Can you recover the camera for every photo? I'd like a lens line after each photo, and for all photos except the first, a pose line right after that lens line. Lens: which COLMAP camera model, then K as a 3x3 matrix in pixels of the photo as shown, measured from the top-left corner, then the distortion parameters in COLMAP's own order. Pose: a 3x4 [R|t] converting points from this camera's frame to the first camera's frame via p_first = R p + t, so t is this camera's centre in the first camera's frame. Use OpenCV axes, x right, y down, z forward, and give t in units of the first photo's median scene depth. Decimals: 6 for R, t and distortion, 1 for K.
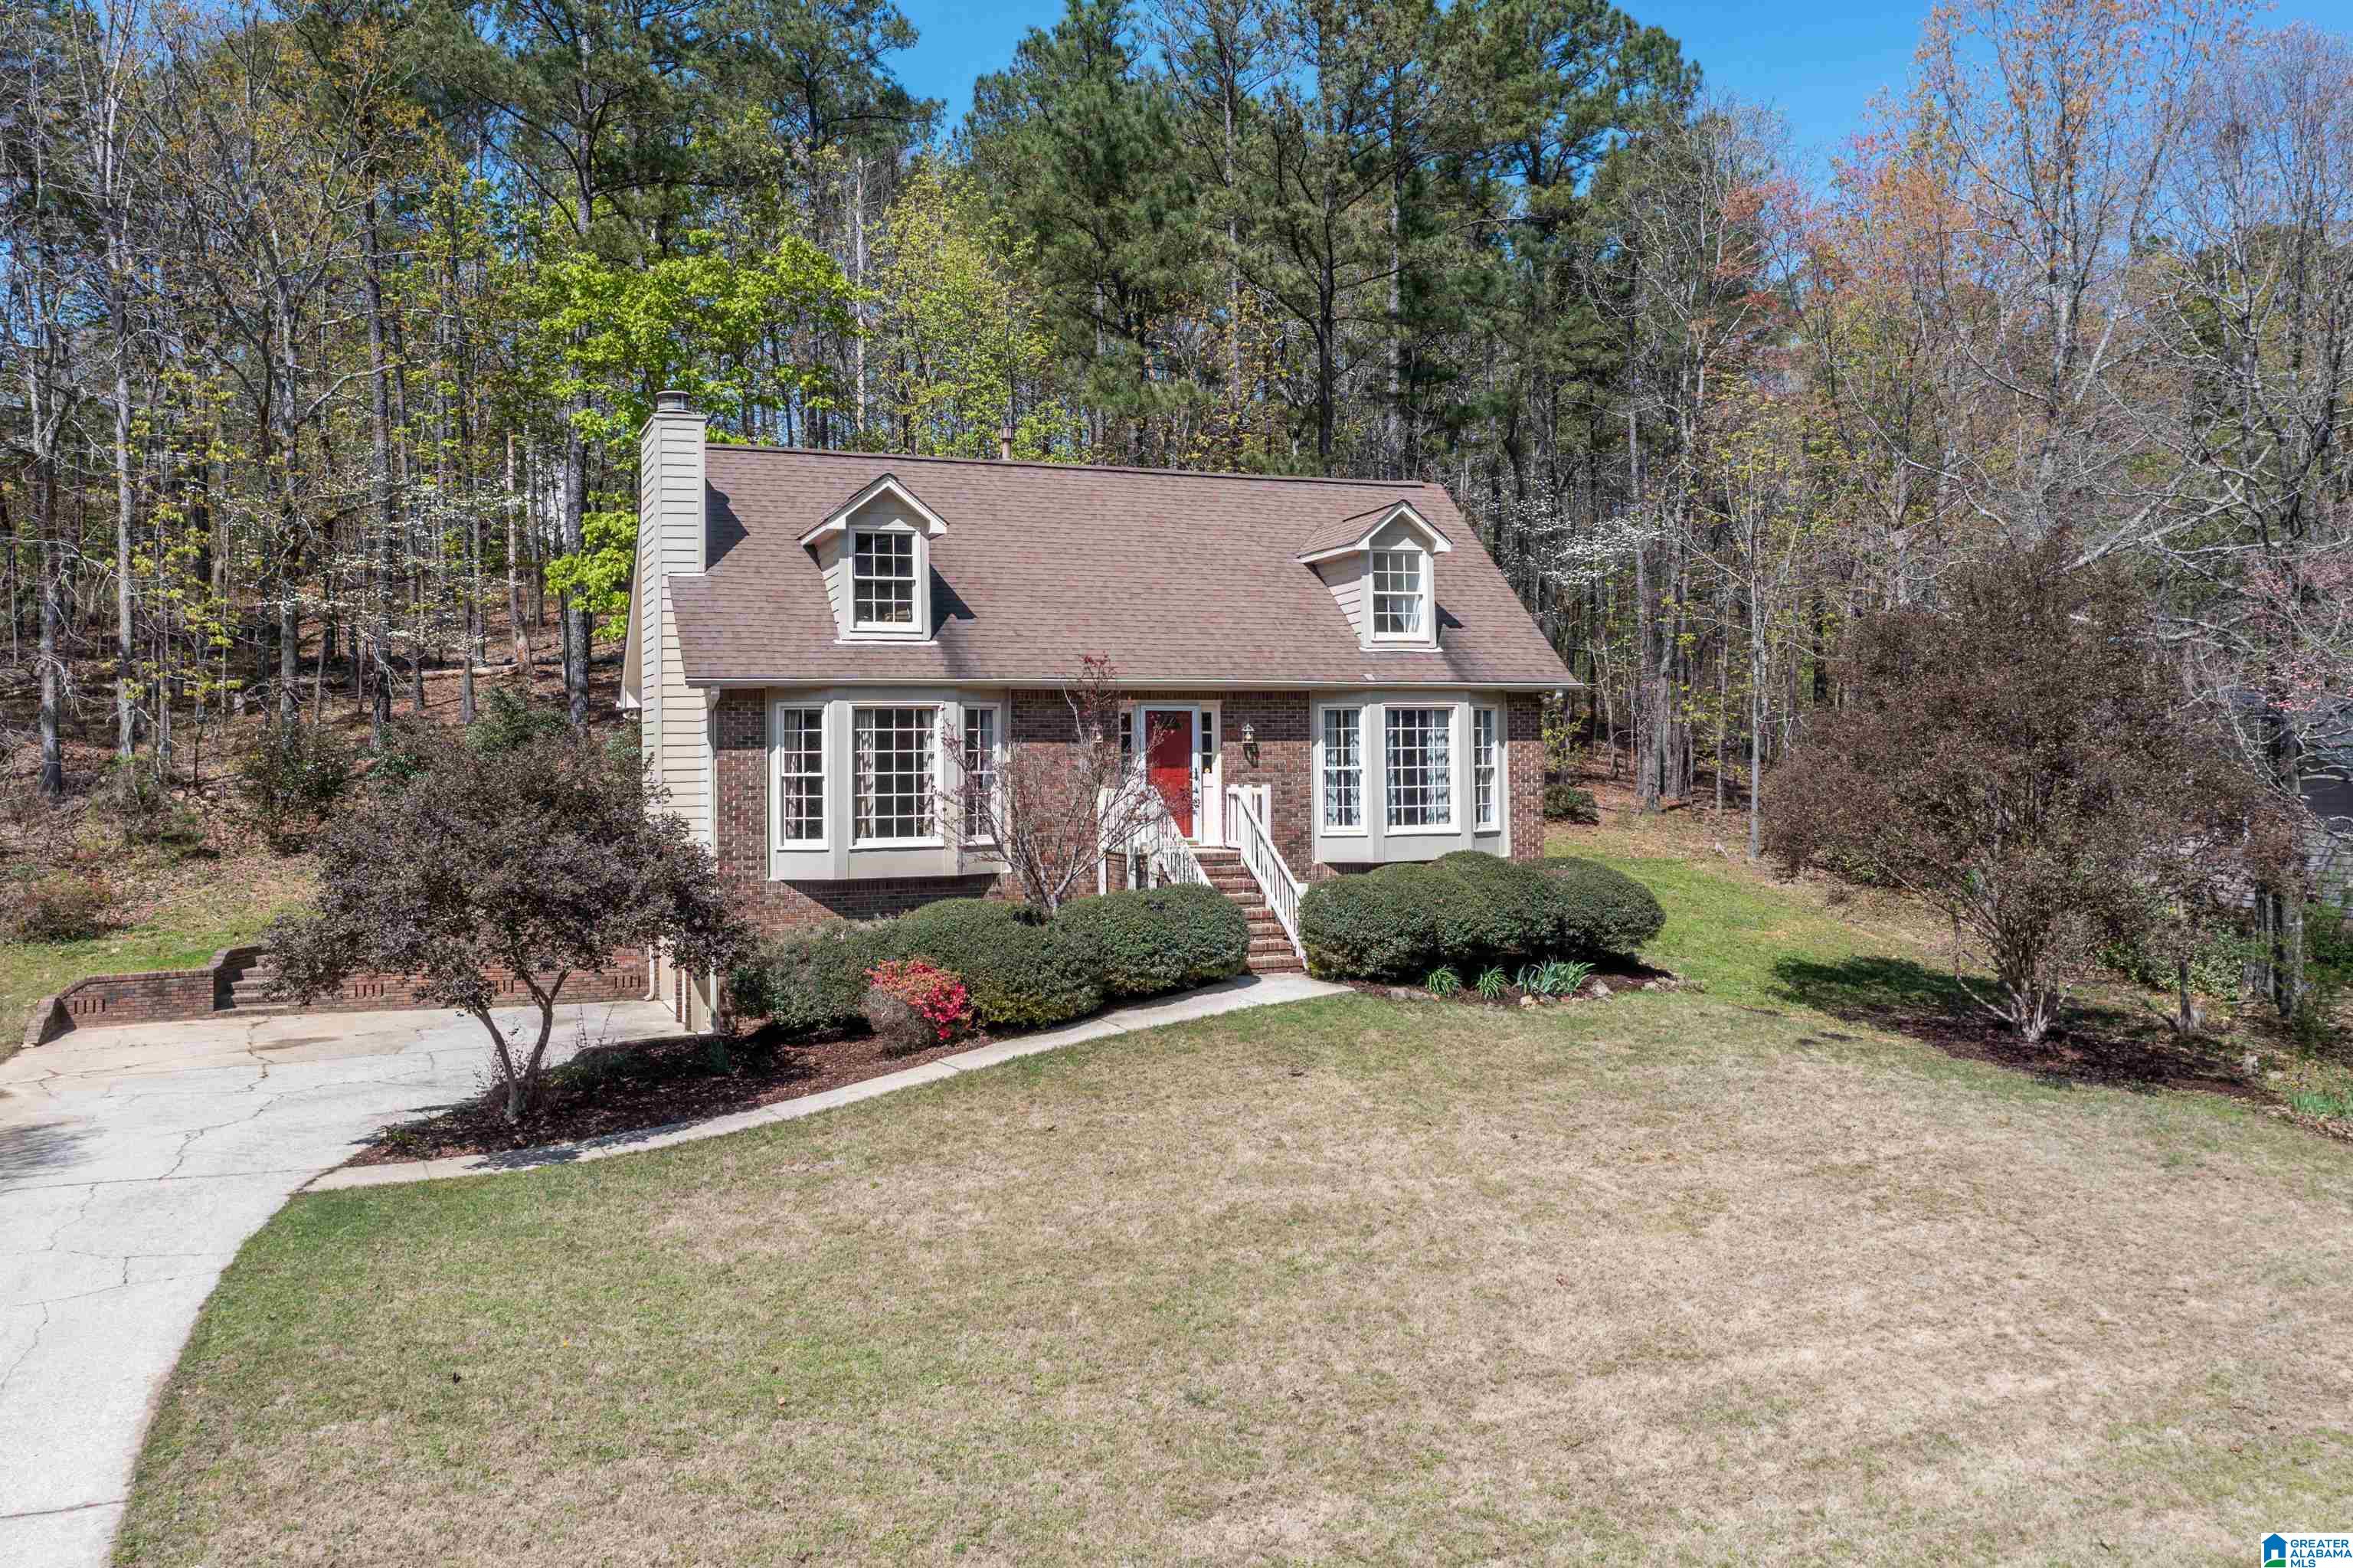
lens RADIAL K [[1846.0, 0, 1176.5], [0, 1846.0, 784.0], [0, 0, 1]] dist [-0.048569, 0.000427]
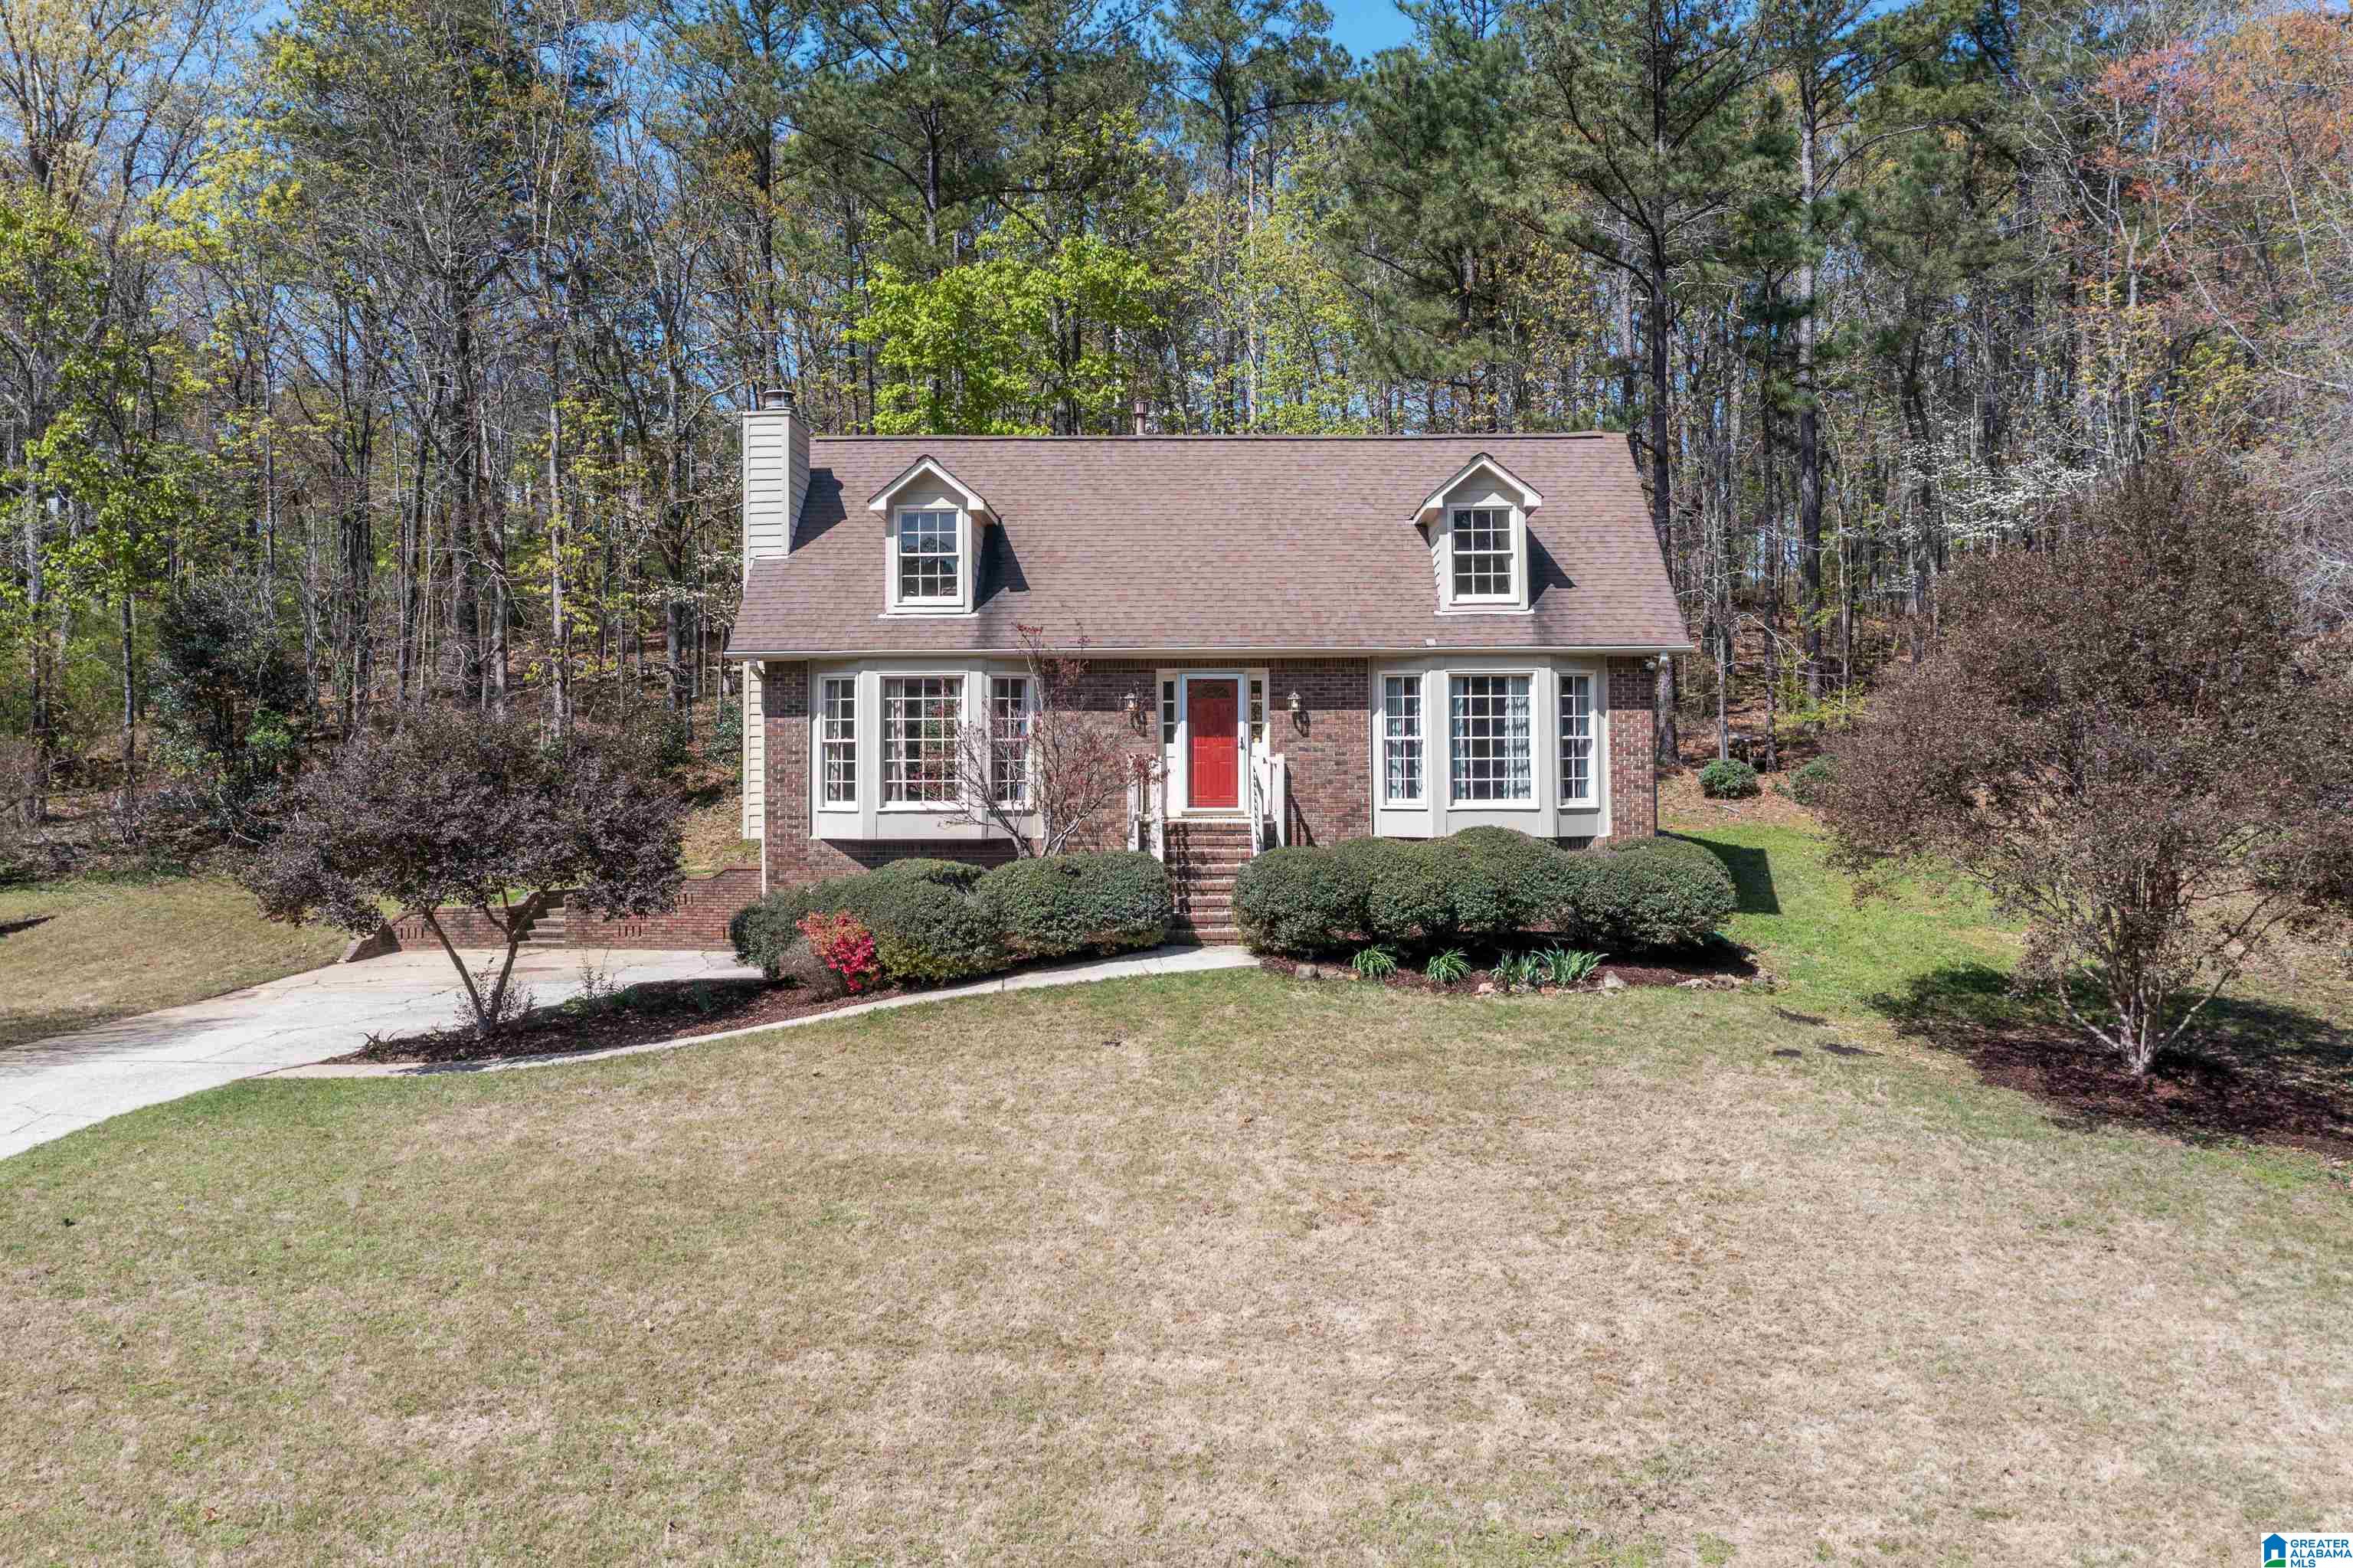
lens RADIAL K [[1863.3, 0, 1189.1], [0, 1863.3, 763.6], [0, 0, 1]] dist [-0.020776, 0.001619]
pose [[0.925162, 0.009191, -0.379460, 0.367148], [-0.009452, 0.999955, 0.001174, 0.004654], [0.379454, 0.002500, 0.925207, 0.069482]]
